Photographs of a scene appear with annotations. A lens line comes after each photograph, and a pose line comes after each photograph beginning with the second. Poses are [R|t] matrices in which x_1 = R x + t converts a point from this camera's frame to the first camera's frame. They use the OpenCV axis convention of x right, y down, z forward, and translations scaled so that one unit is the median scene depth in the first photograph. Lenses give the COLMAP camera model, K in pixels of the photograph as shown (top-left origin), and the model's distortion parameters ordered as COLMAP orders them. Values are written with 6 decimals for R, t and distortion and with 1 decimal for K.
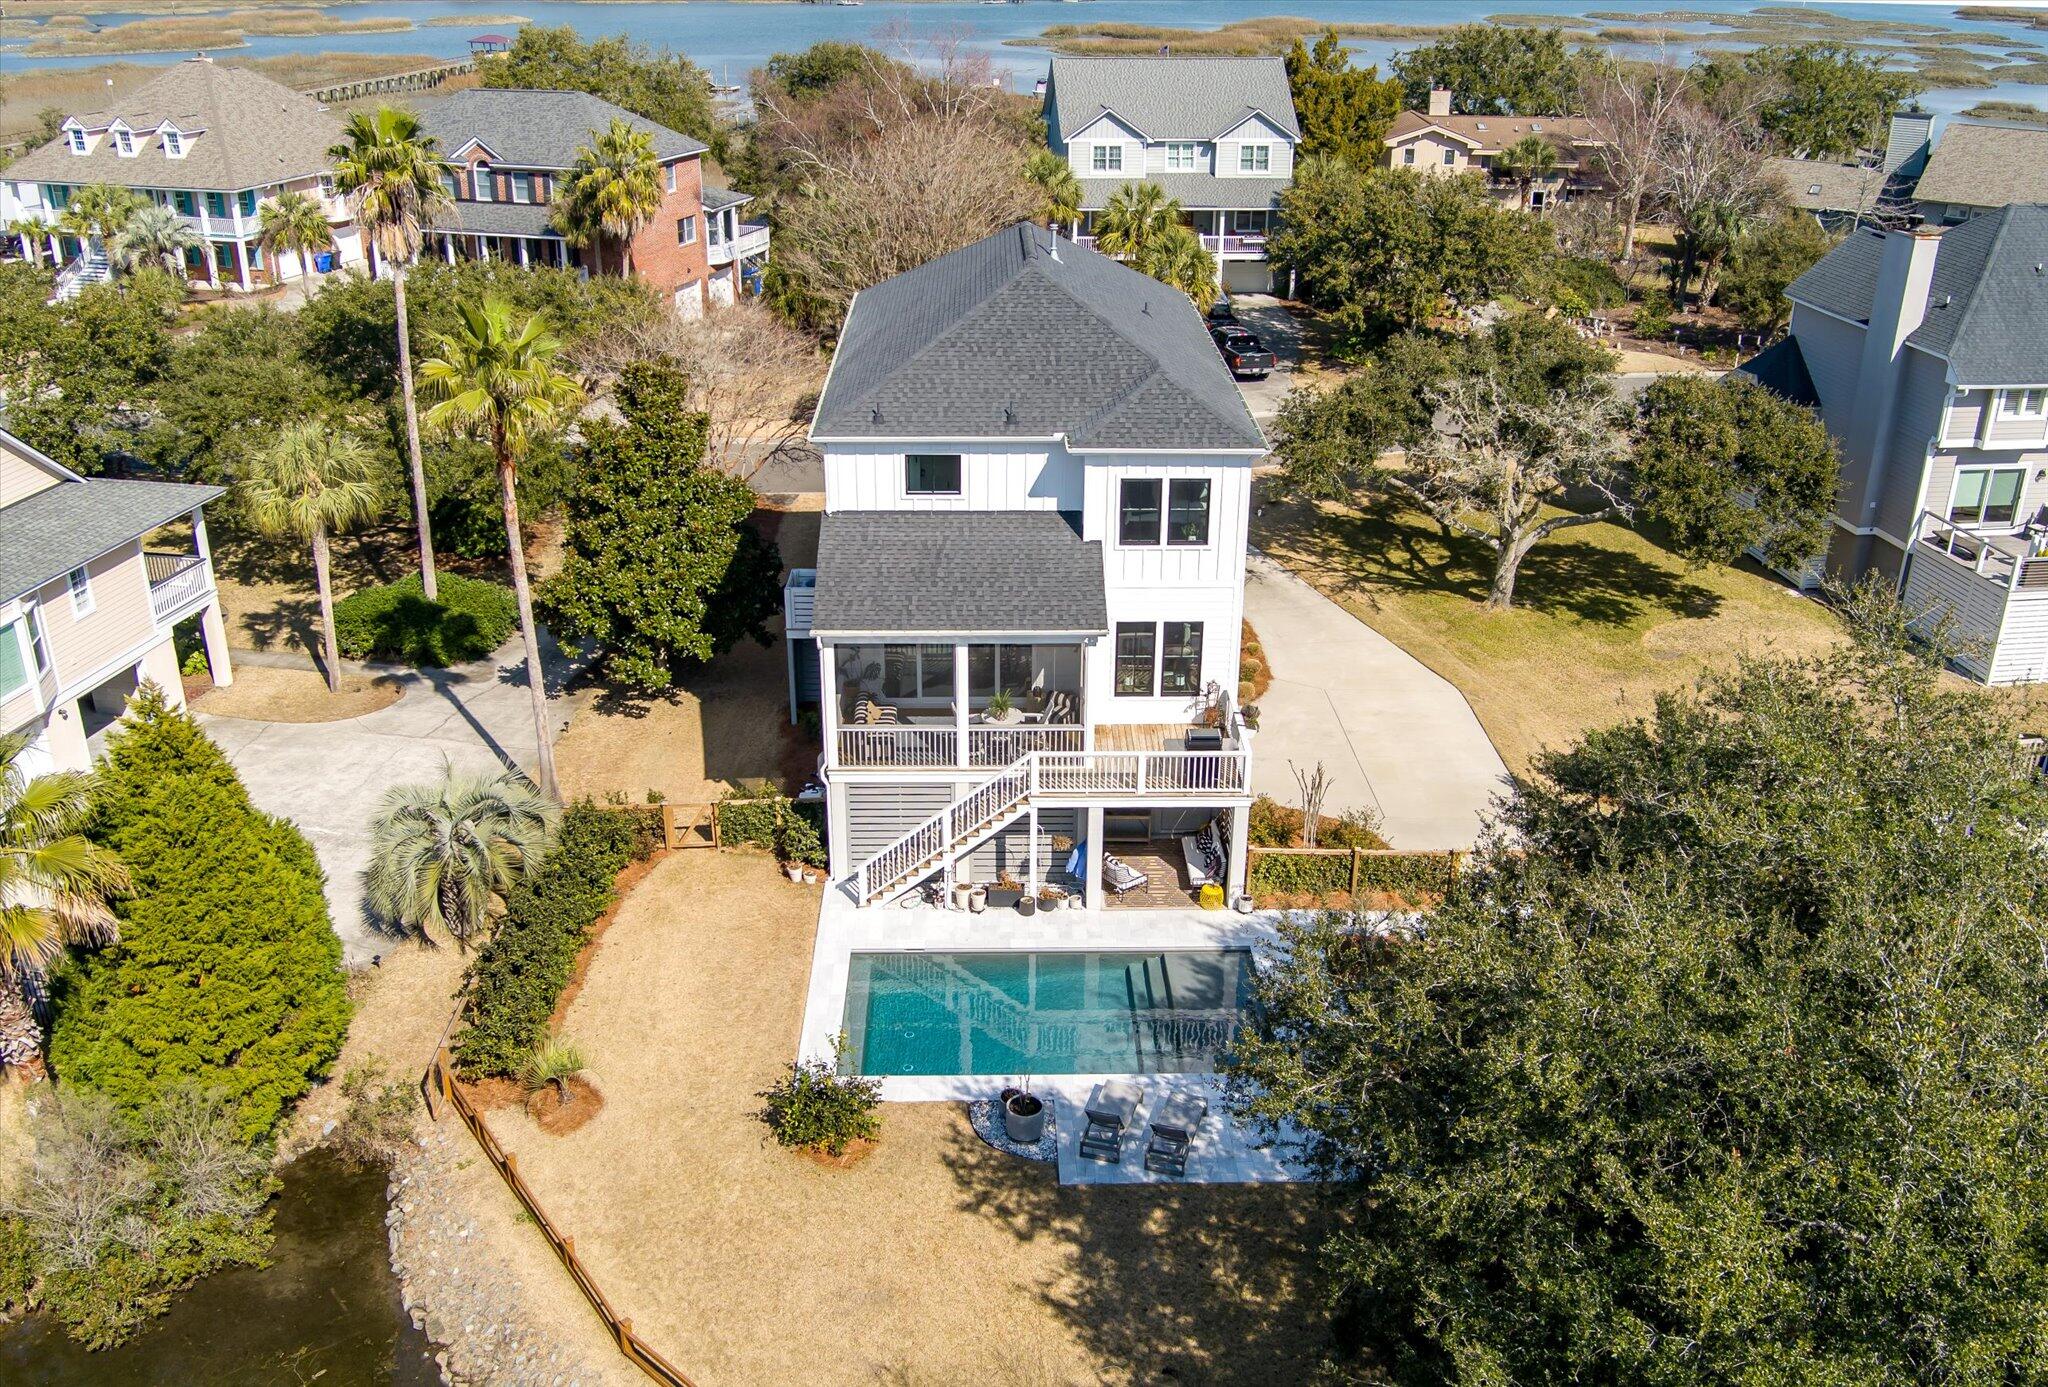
lens RADIAL K [[1766.1, 0, 1025.7], [0, 1766.1, 701.8], [0, 0, 1]] dist [-0.080275, 0.029610]
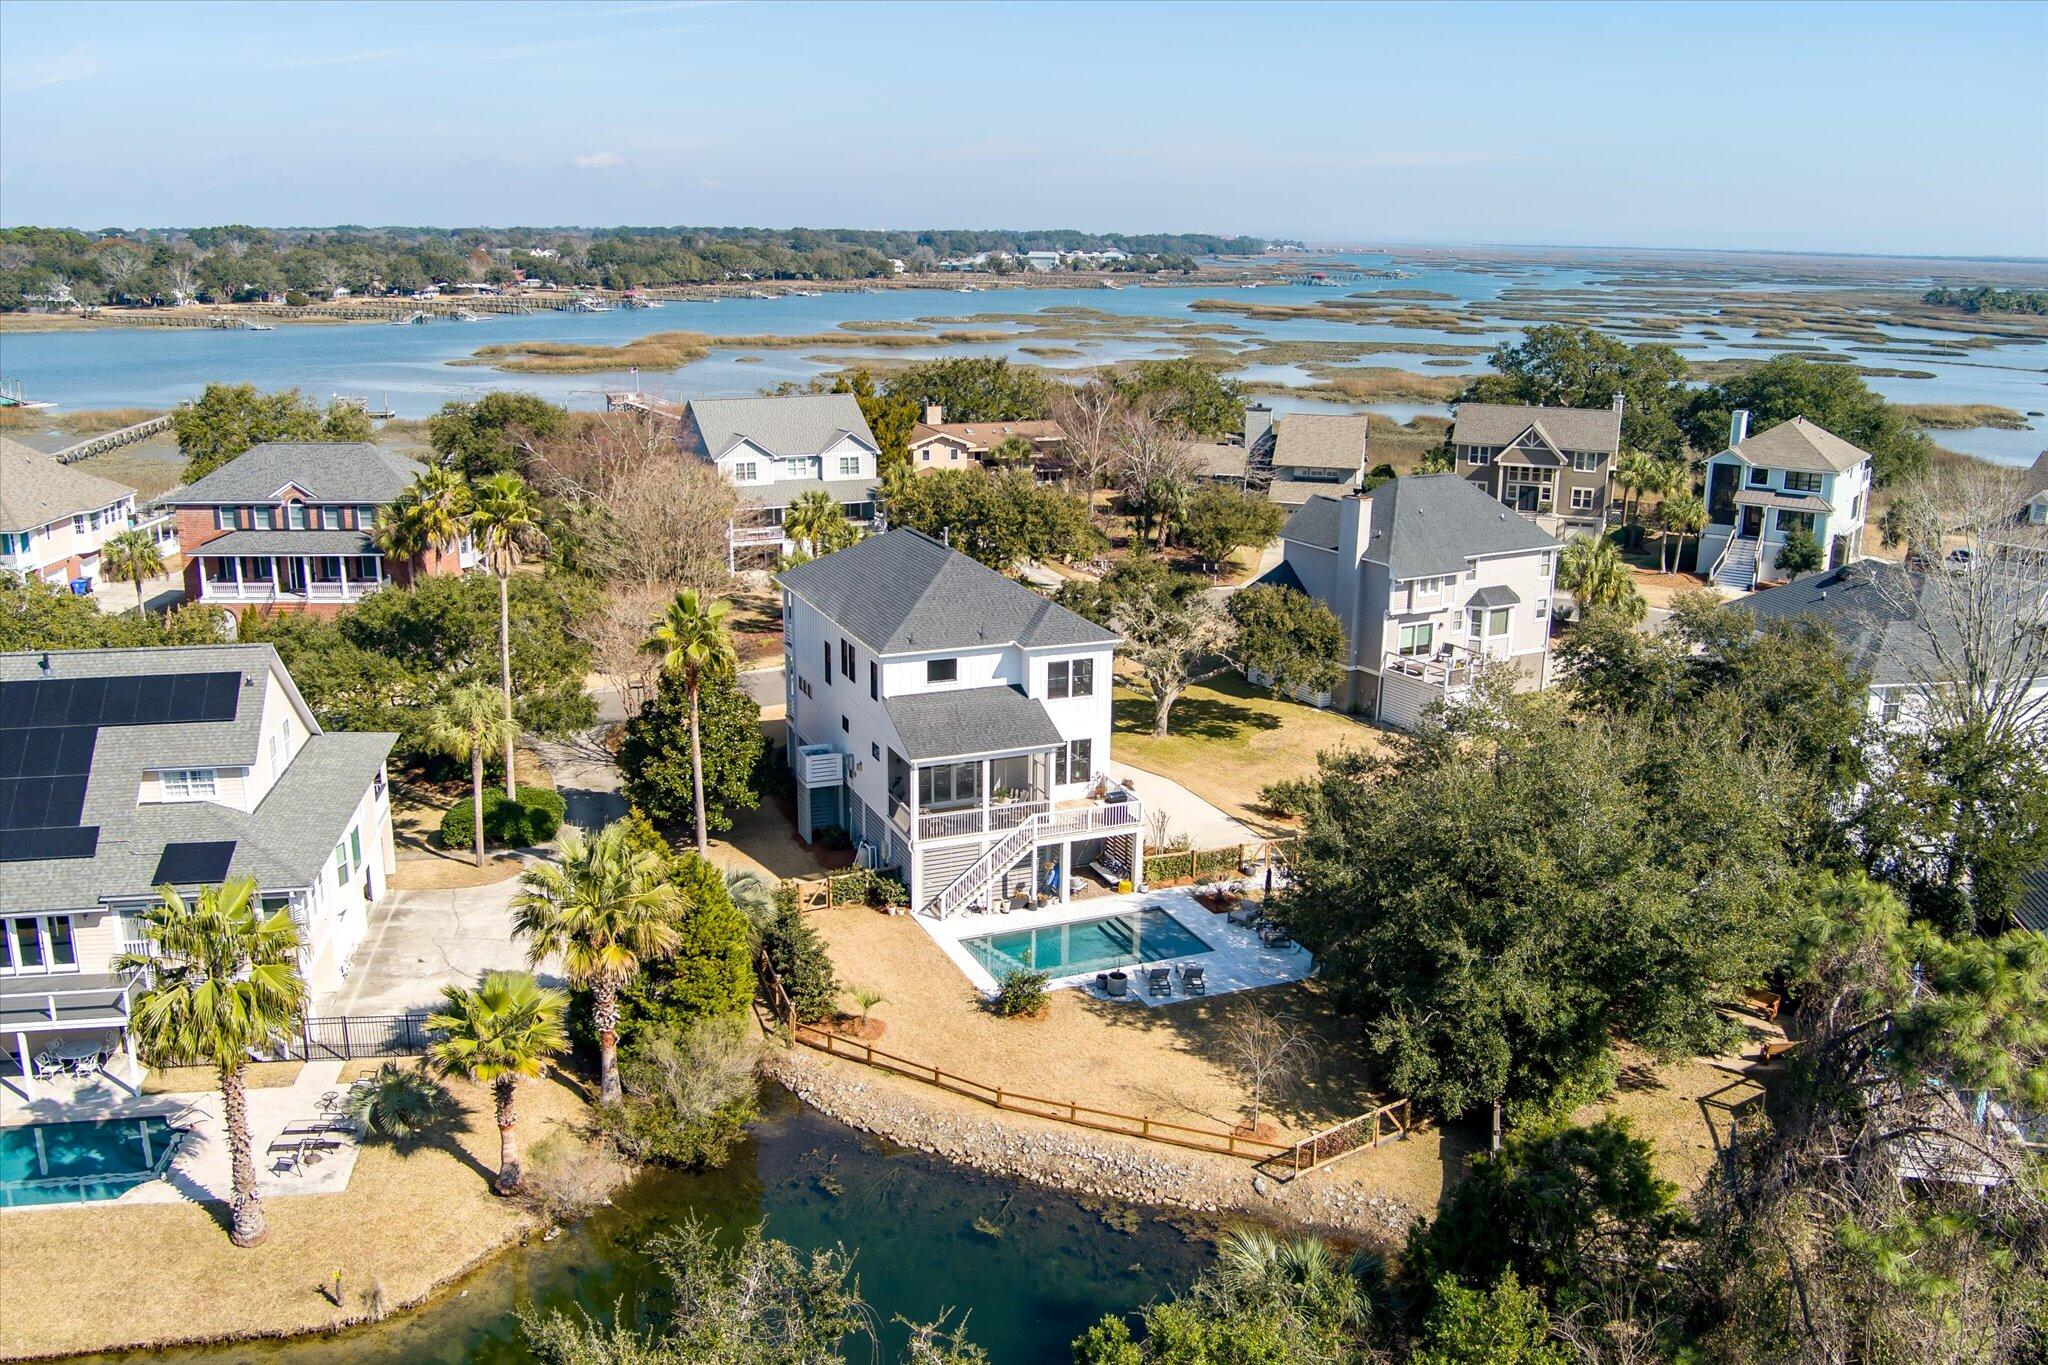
lens RADIAL K [[1681.2, 0, 986.2], [0, 1681.2, 654.7], [0, 0, 1]] dist [-0.063741, 0.000356]
pose [[0.933174, -0.086118, 0.348956, -0.445302], [0.144870, 0.978635, -0.145896, 0.079821], [-0.328936, 0.186699, 0.925713, -0.425479]]
